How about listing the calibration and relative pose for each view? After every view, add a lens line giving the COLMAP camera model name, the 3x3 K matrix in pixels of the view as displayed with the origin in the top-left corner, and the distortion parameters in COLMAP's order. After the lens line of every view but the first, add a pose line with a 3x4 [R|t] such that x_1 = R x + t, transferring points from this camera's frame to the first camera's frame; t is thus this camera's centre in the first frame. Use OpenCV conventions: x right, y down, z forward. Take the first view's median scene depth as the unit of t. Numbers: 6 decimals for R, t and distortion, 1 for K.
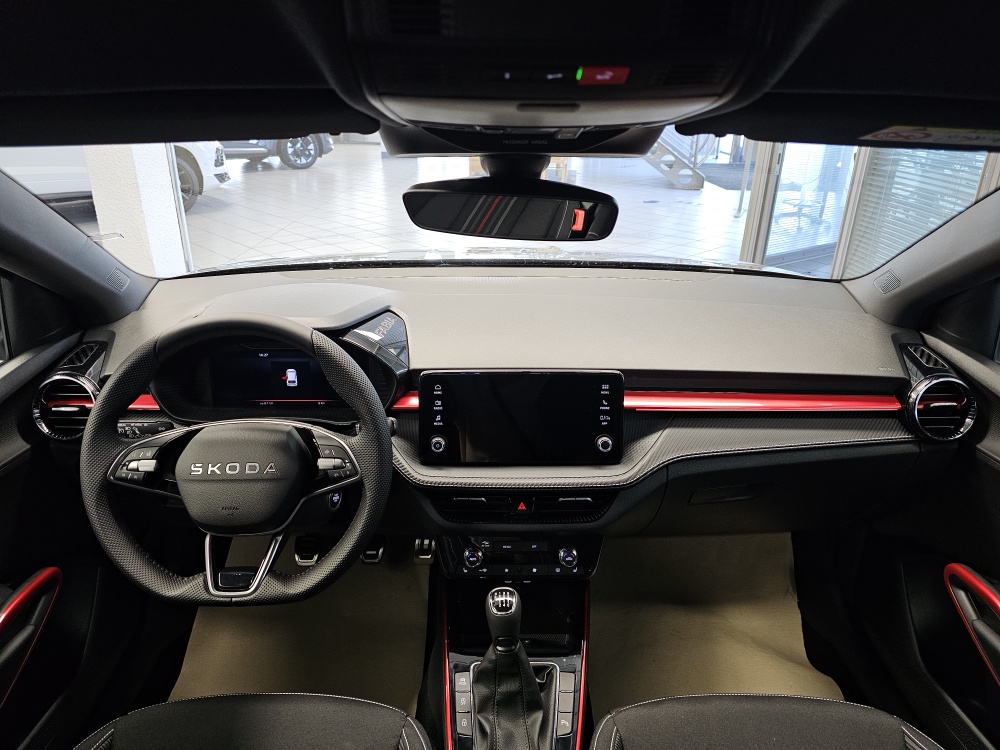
lens RADIAL K [[675.8, 0, 506.4], [0, 675.8, 376.5], [0, 0, 1]] dist [0.051800, -0.046092]
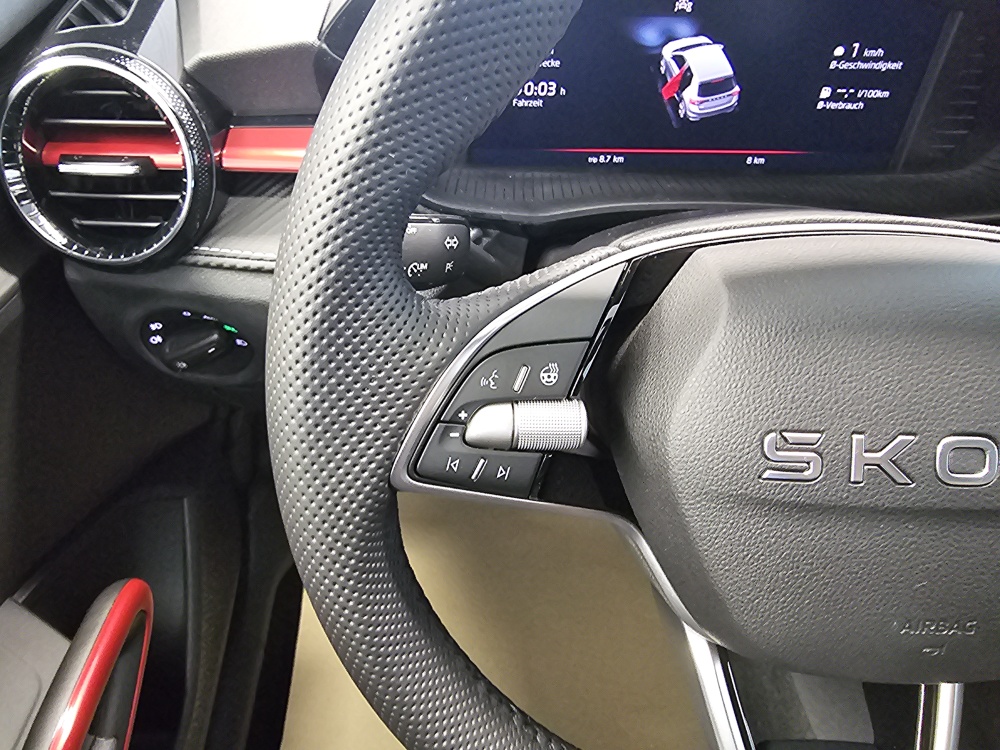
lens RADIAL K [[680.1, 0, 421.1], [0, 680.1, 368.0], [0, 0, 1]] dist [-0.003252, 0.004409]
pose [[0.999108, 0.021356, -0.036418, -0.549388], [-0.008865, 0.949507, 0.313620, 0.039964], [0.041277, -0.313018, 0.948850, 0.771703]]
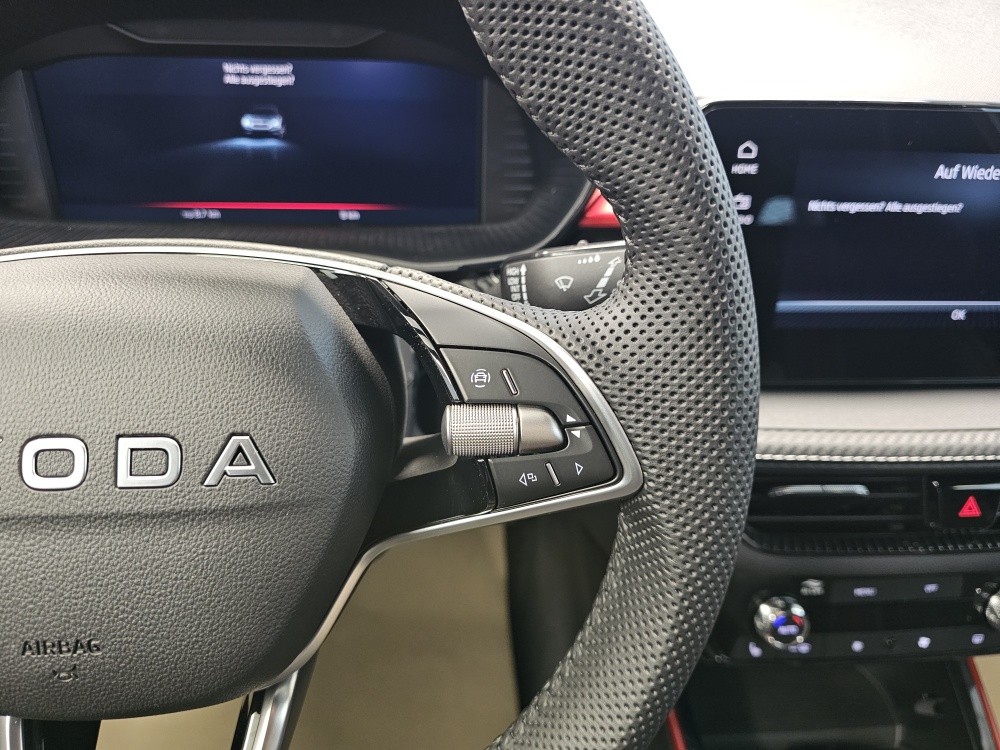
lens RADIAL K [[675.8, 0, 498.2], [0, 675.8, 383.7], [0, 0, 1]] dist [0.051800, -0.046092]
pose [[0.998740, -0.005819, 0.049838, -0.267080], [-0.004558, 0.978622, 0.205617, 0.065675], [-0.049969, -0.205585, 0.977363, 0.768081]]
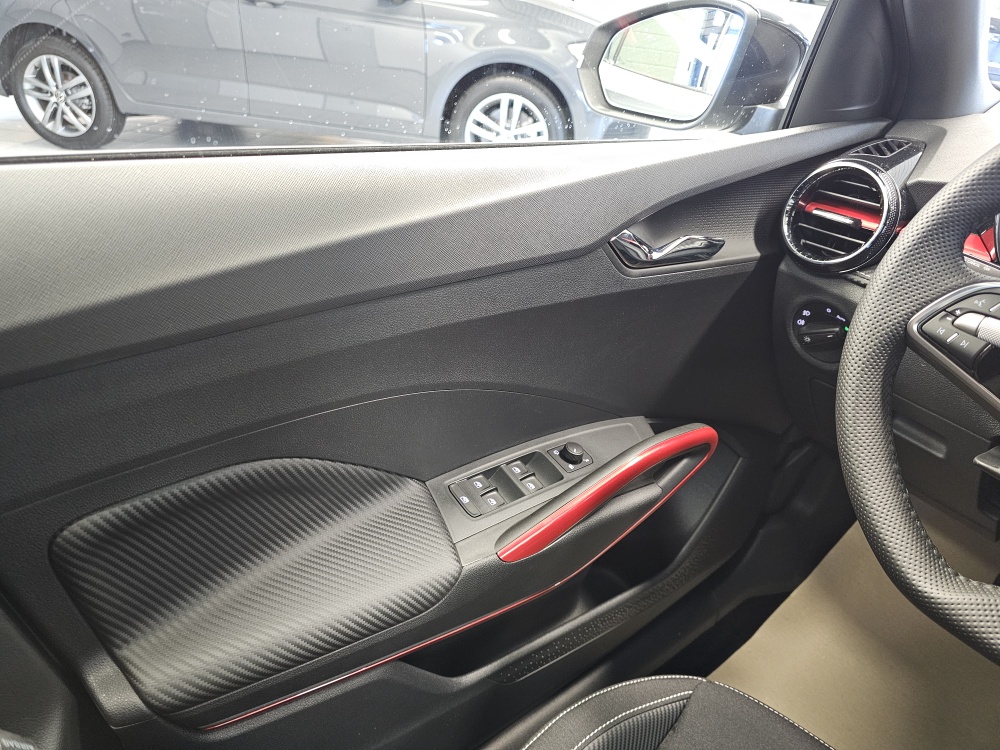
lens RADIAL K [[675.8, 0, 500.5], [0, 675.8, 375.5], [0, 0, 1]] dist [0.051800, -0.046092]
pose [[0.603674, 0.411620, -0.682749, -0.388040], [-0.362659, 0.904447, 0.224621, 0.173580], [0.709969, 0.112007, 0.695269, 0.412009]]
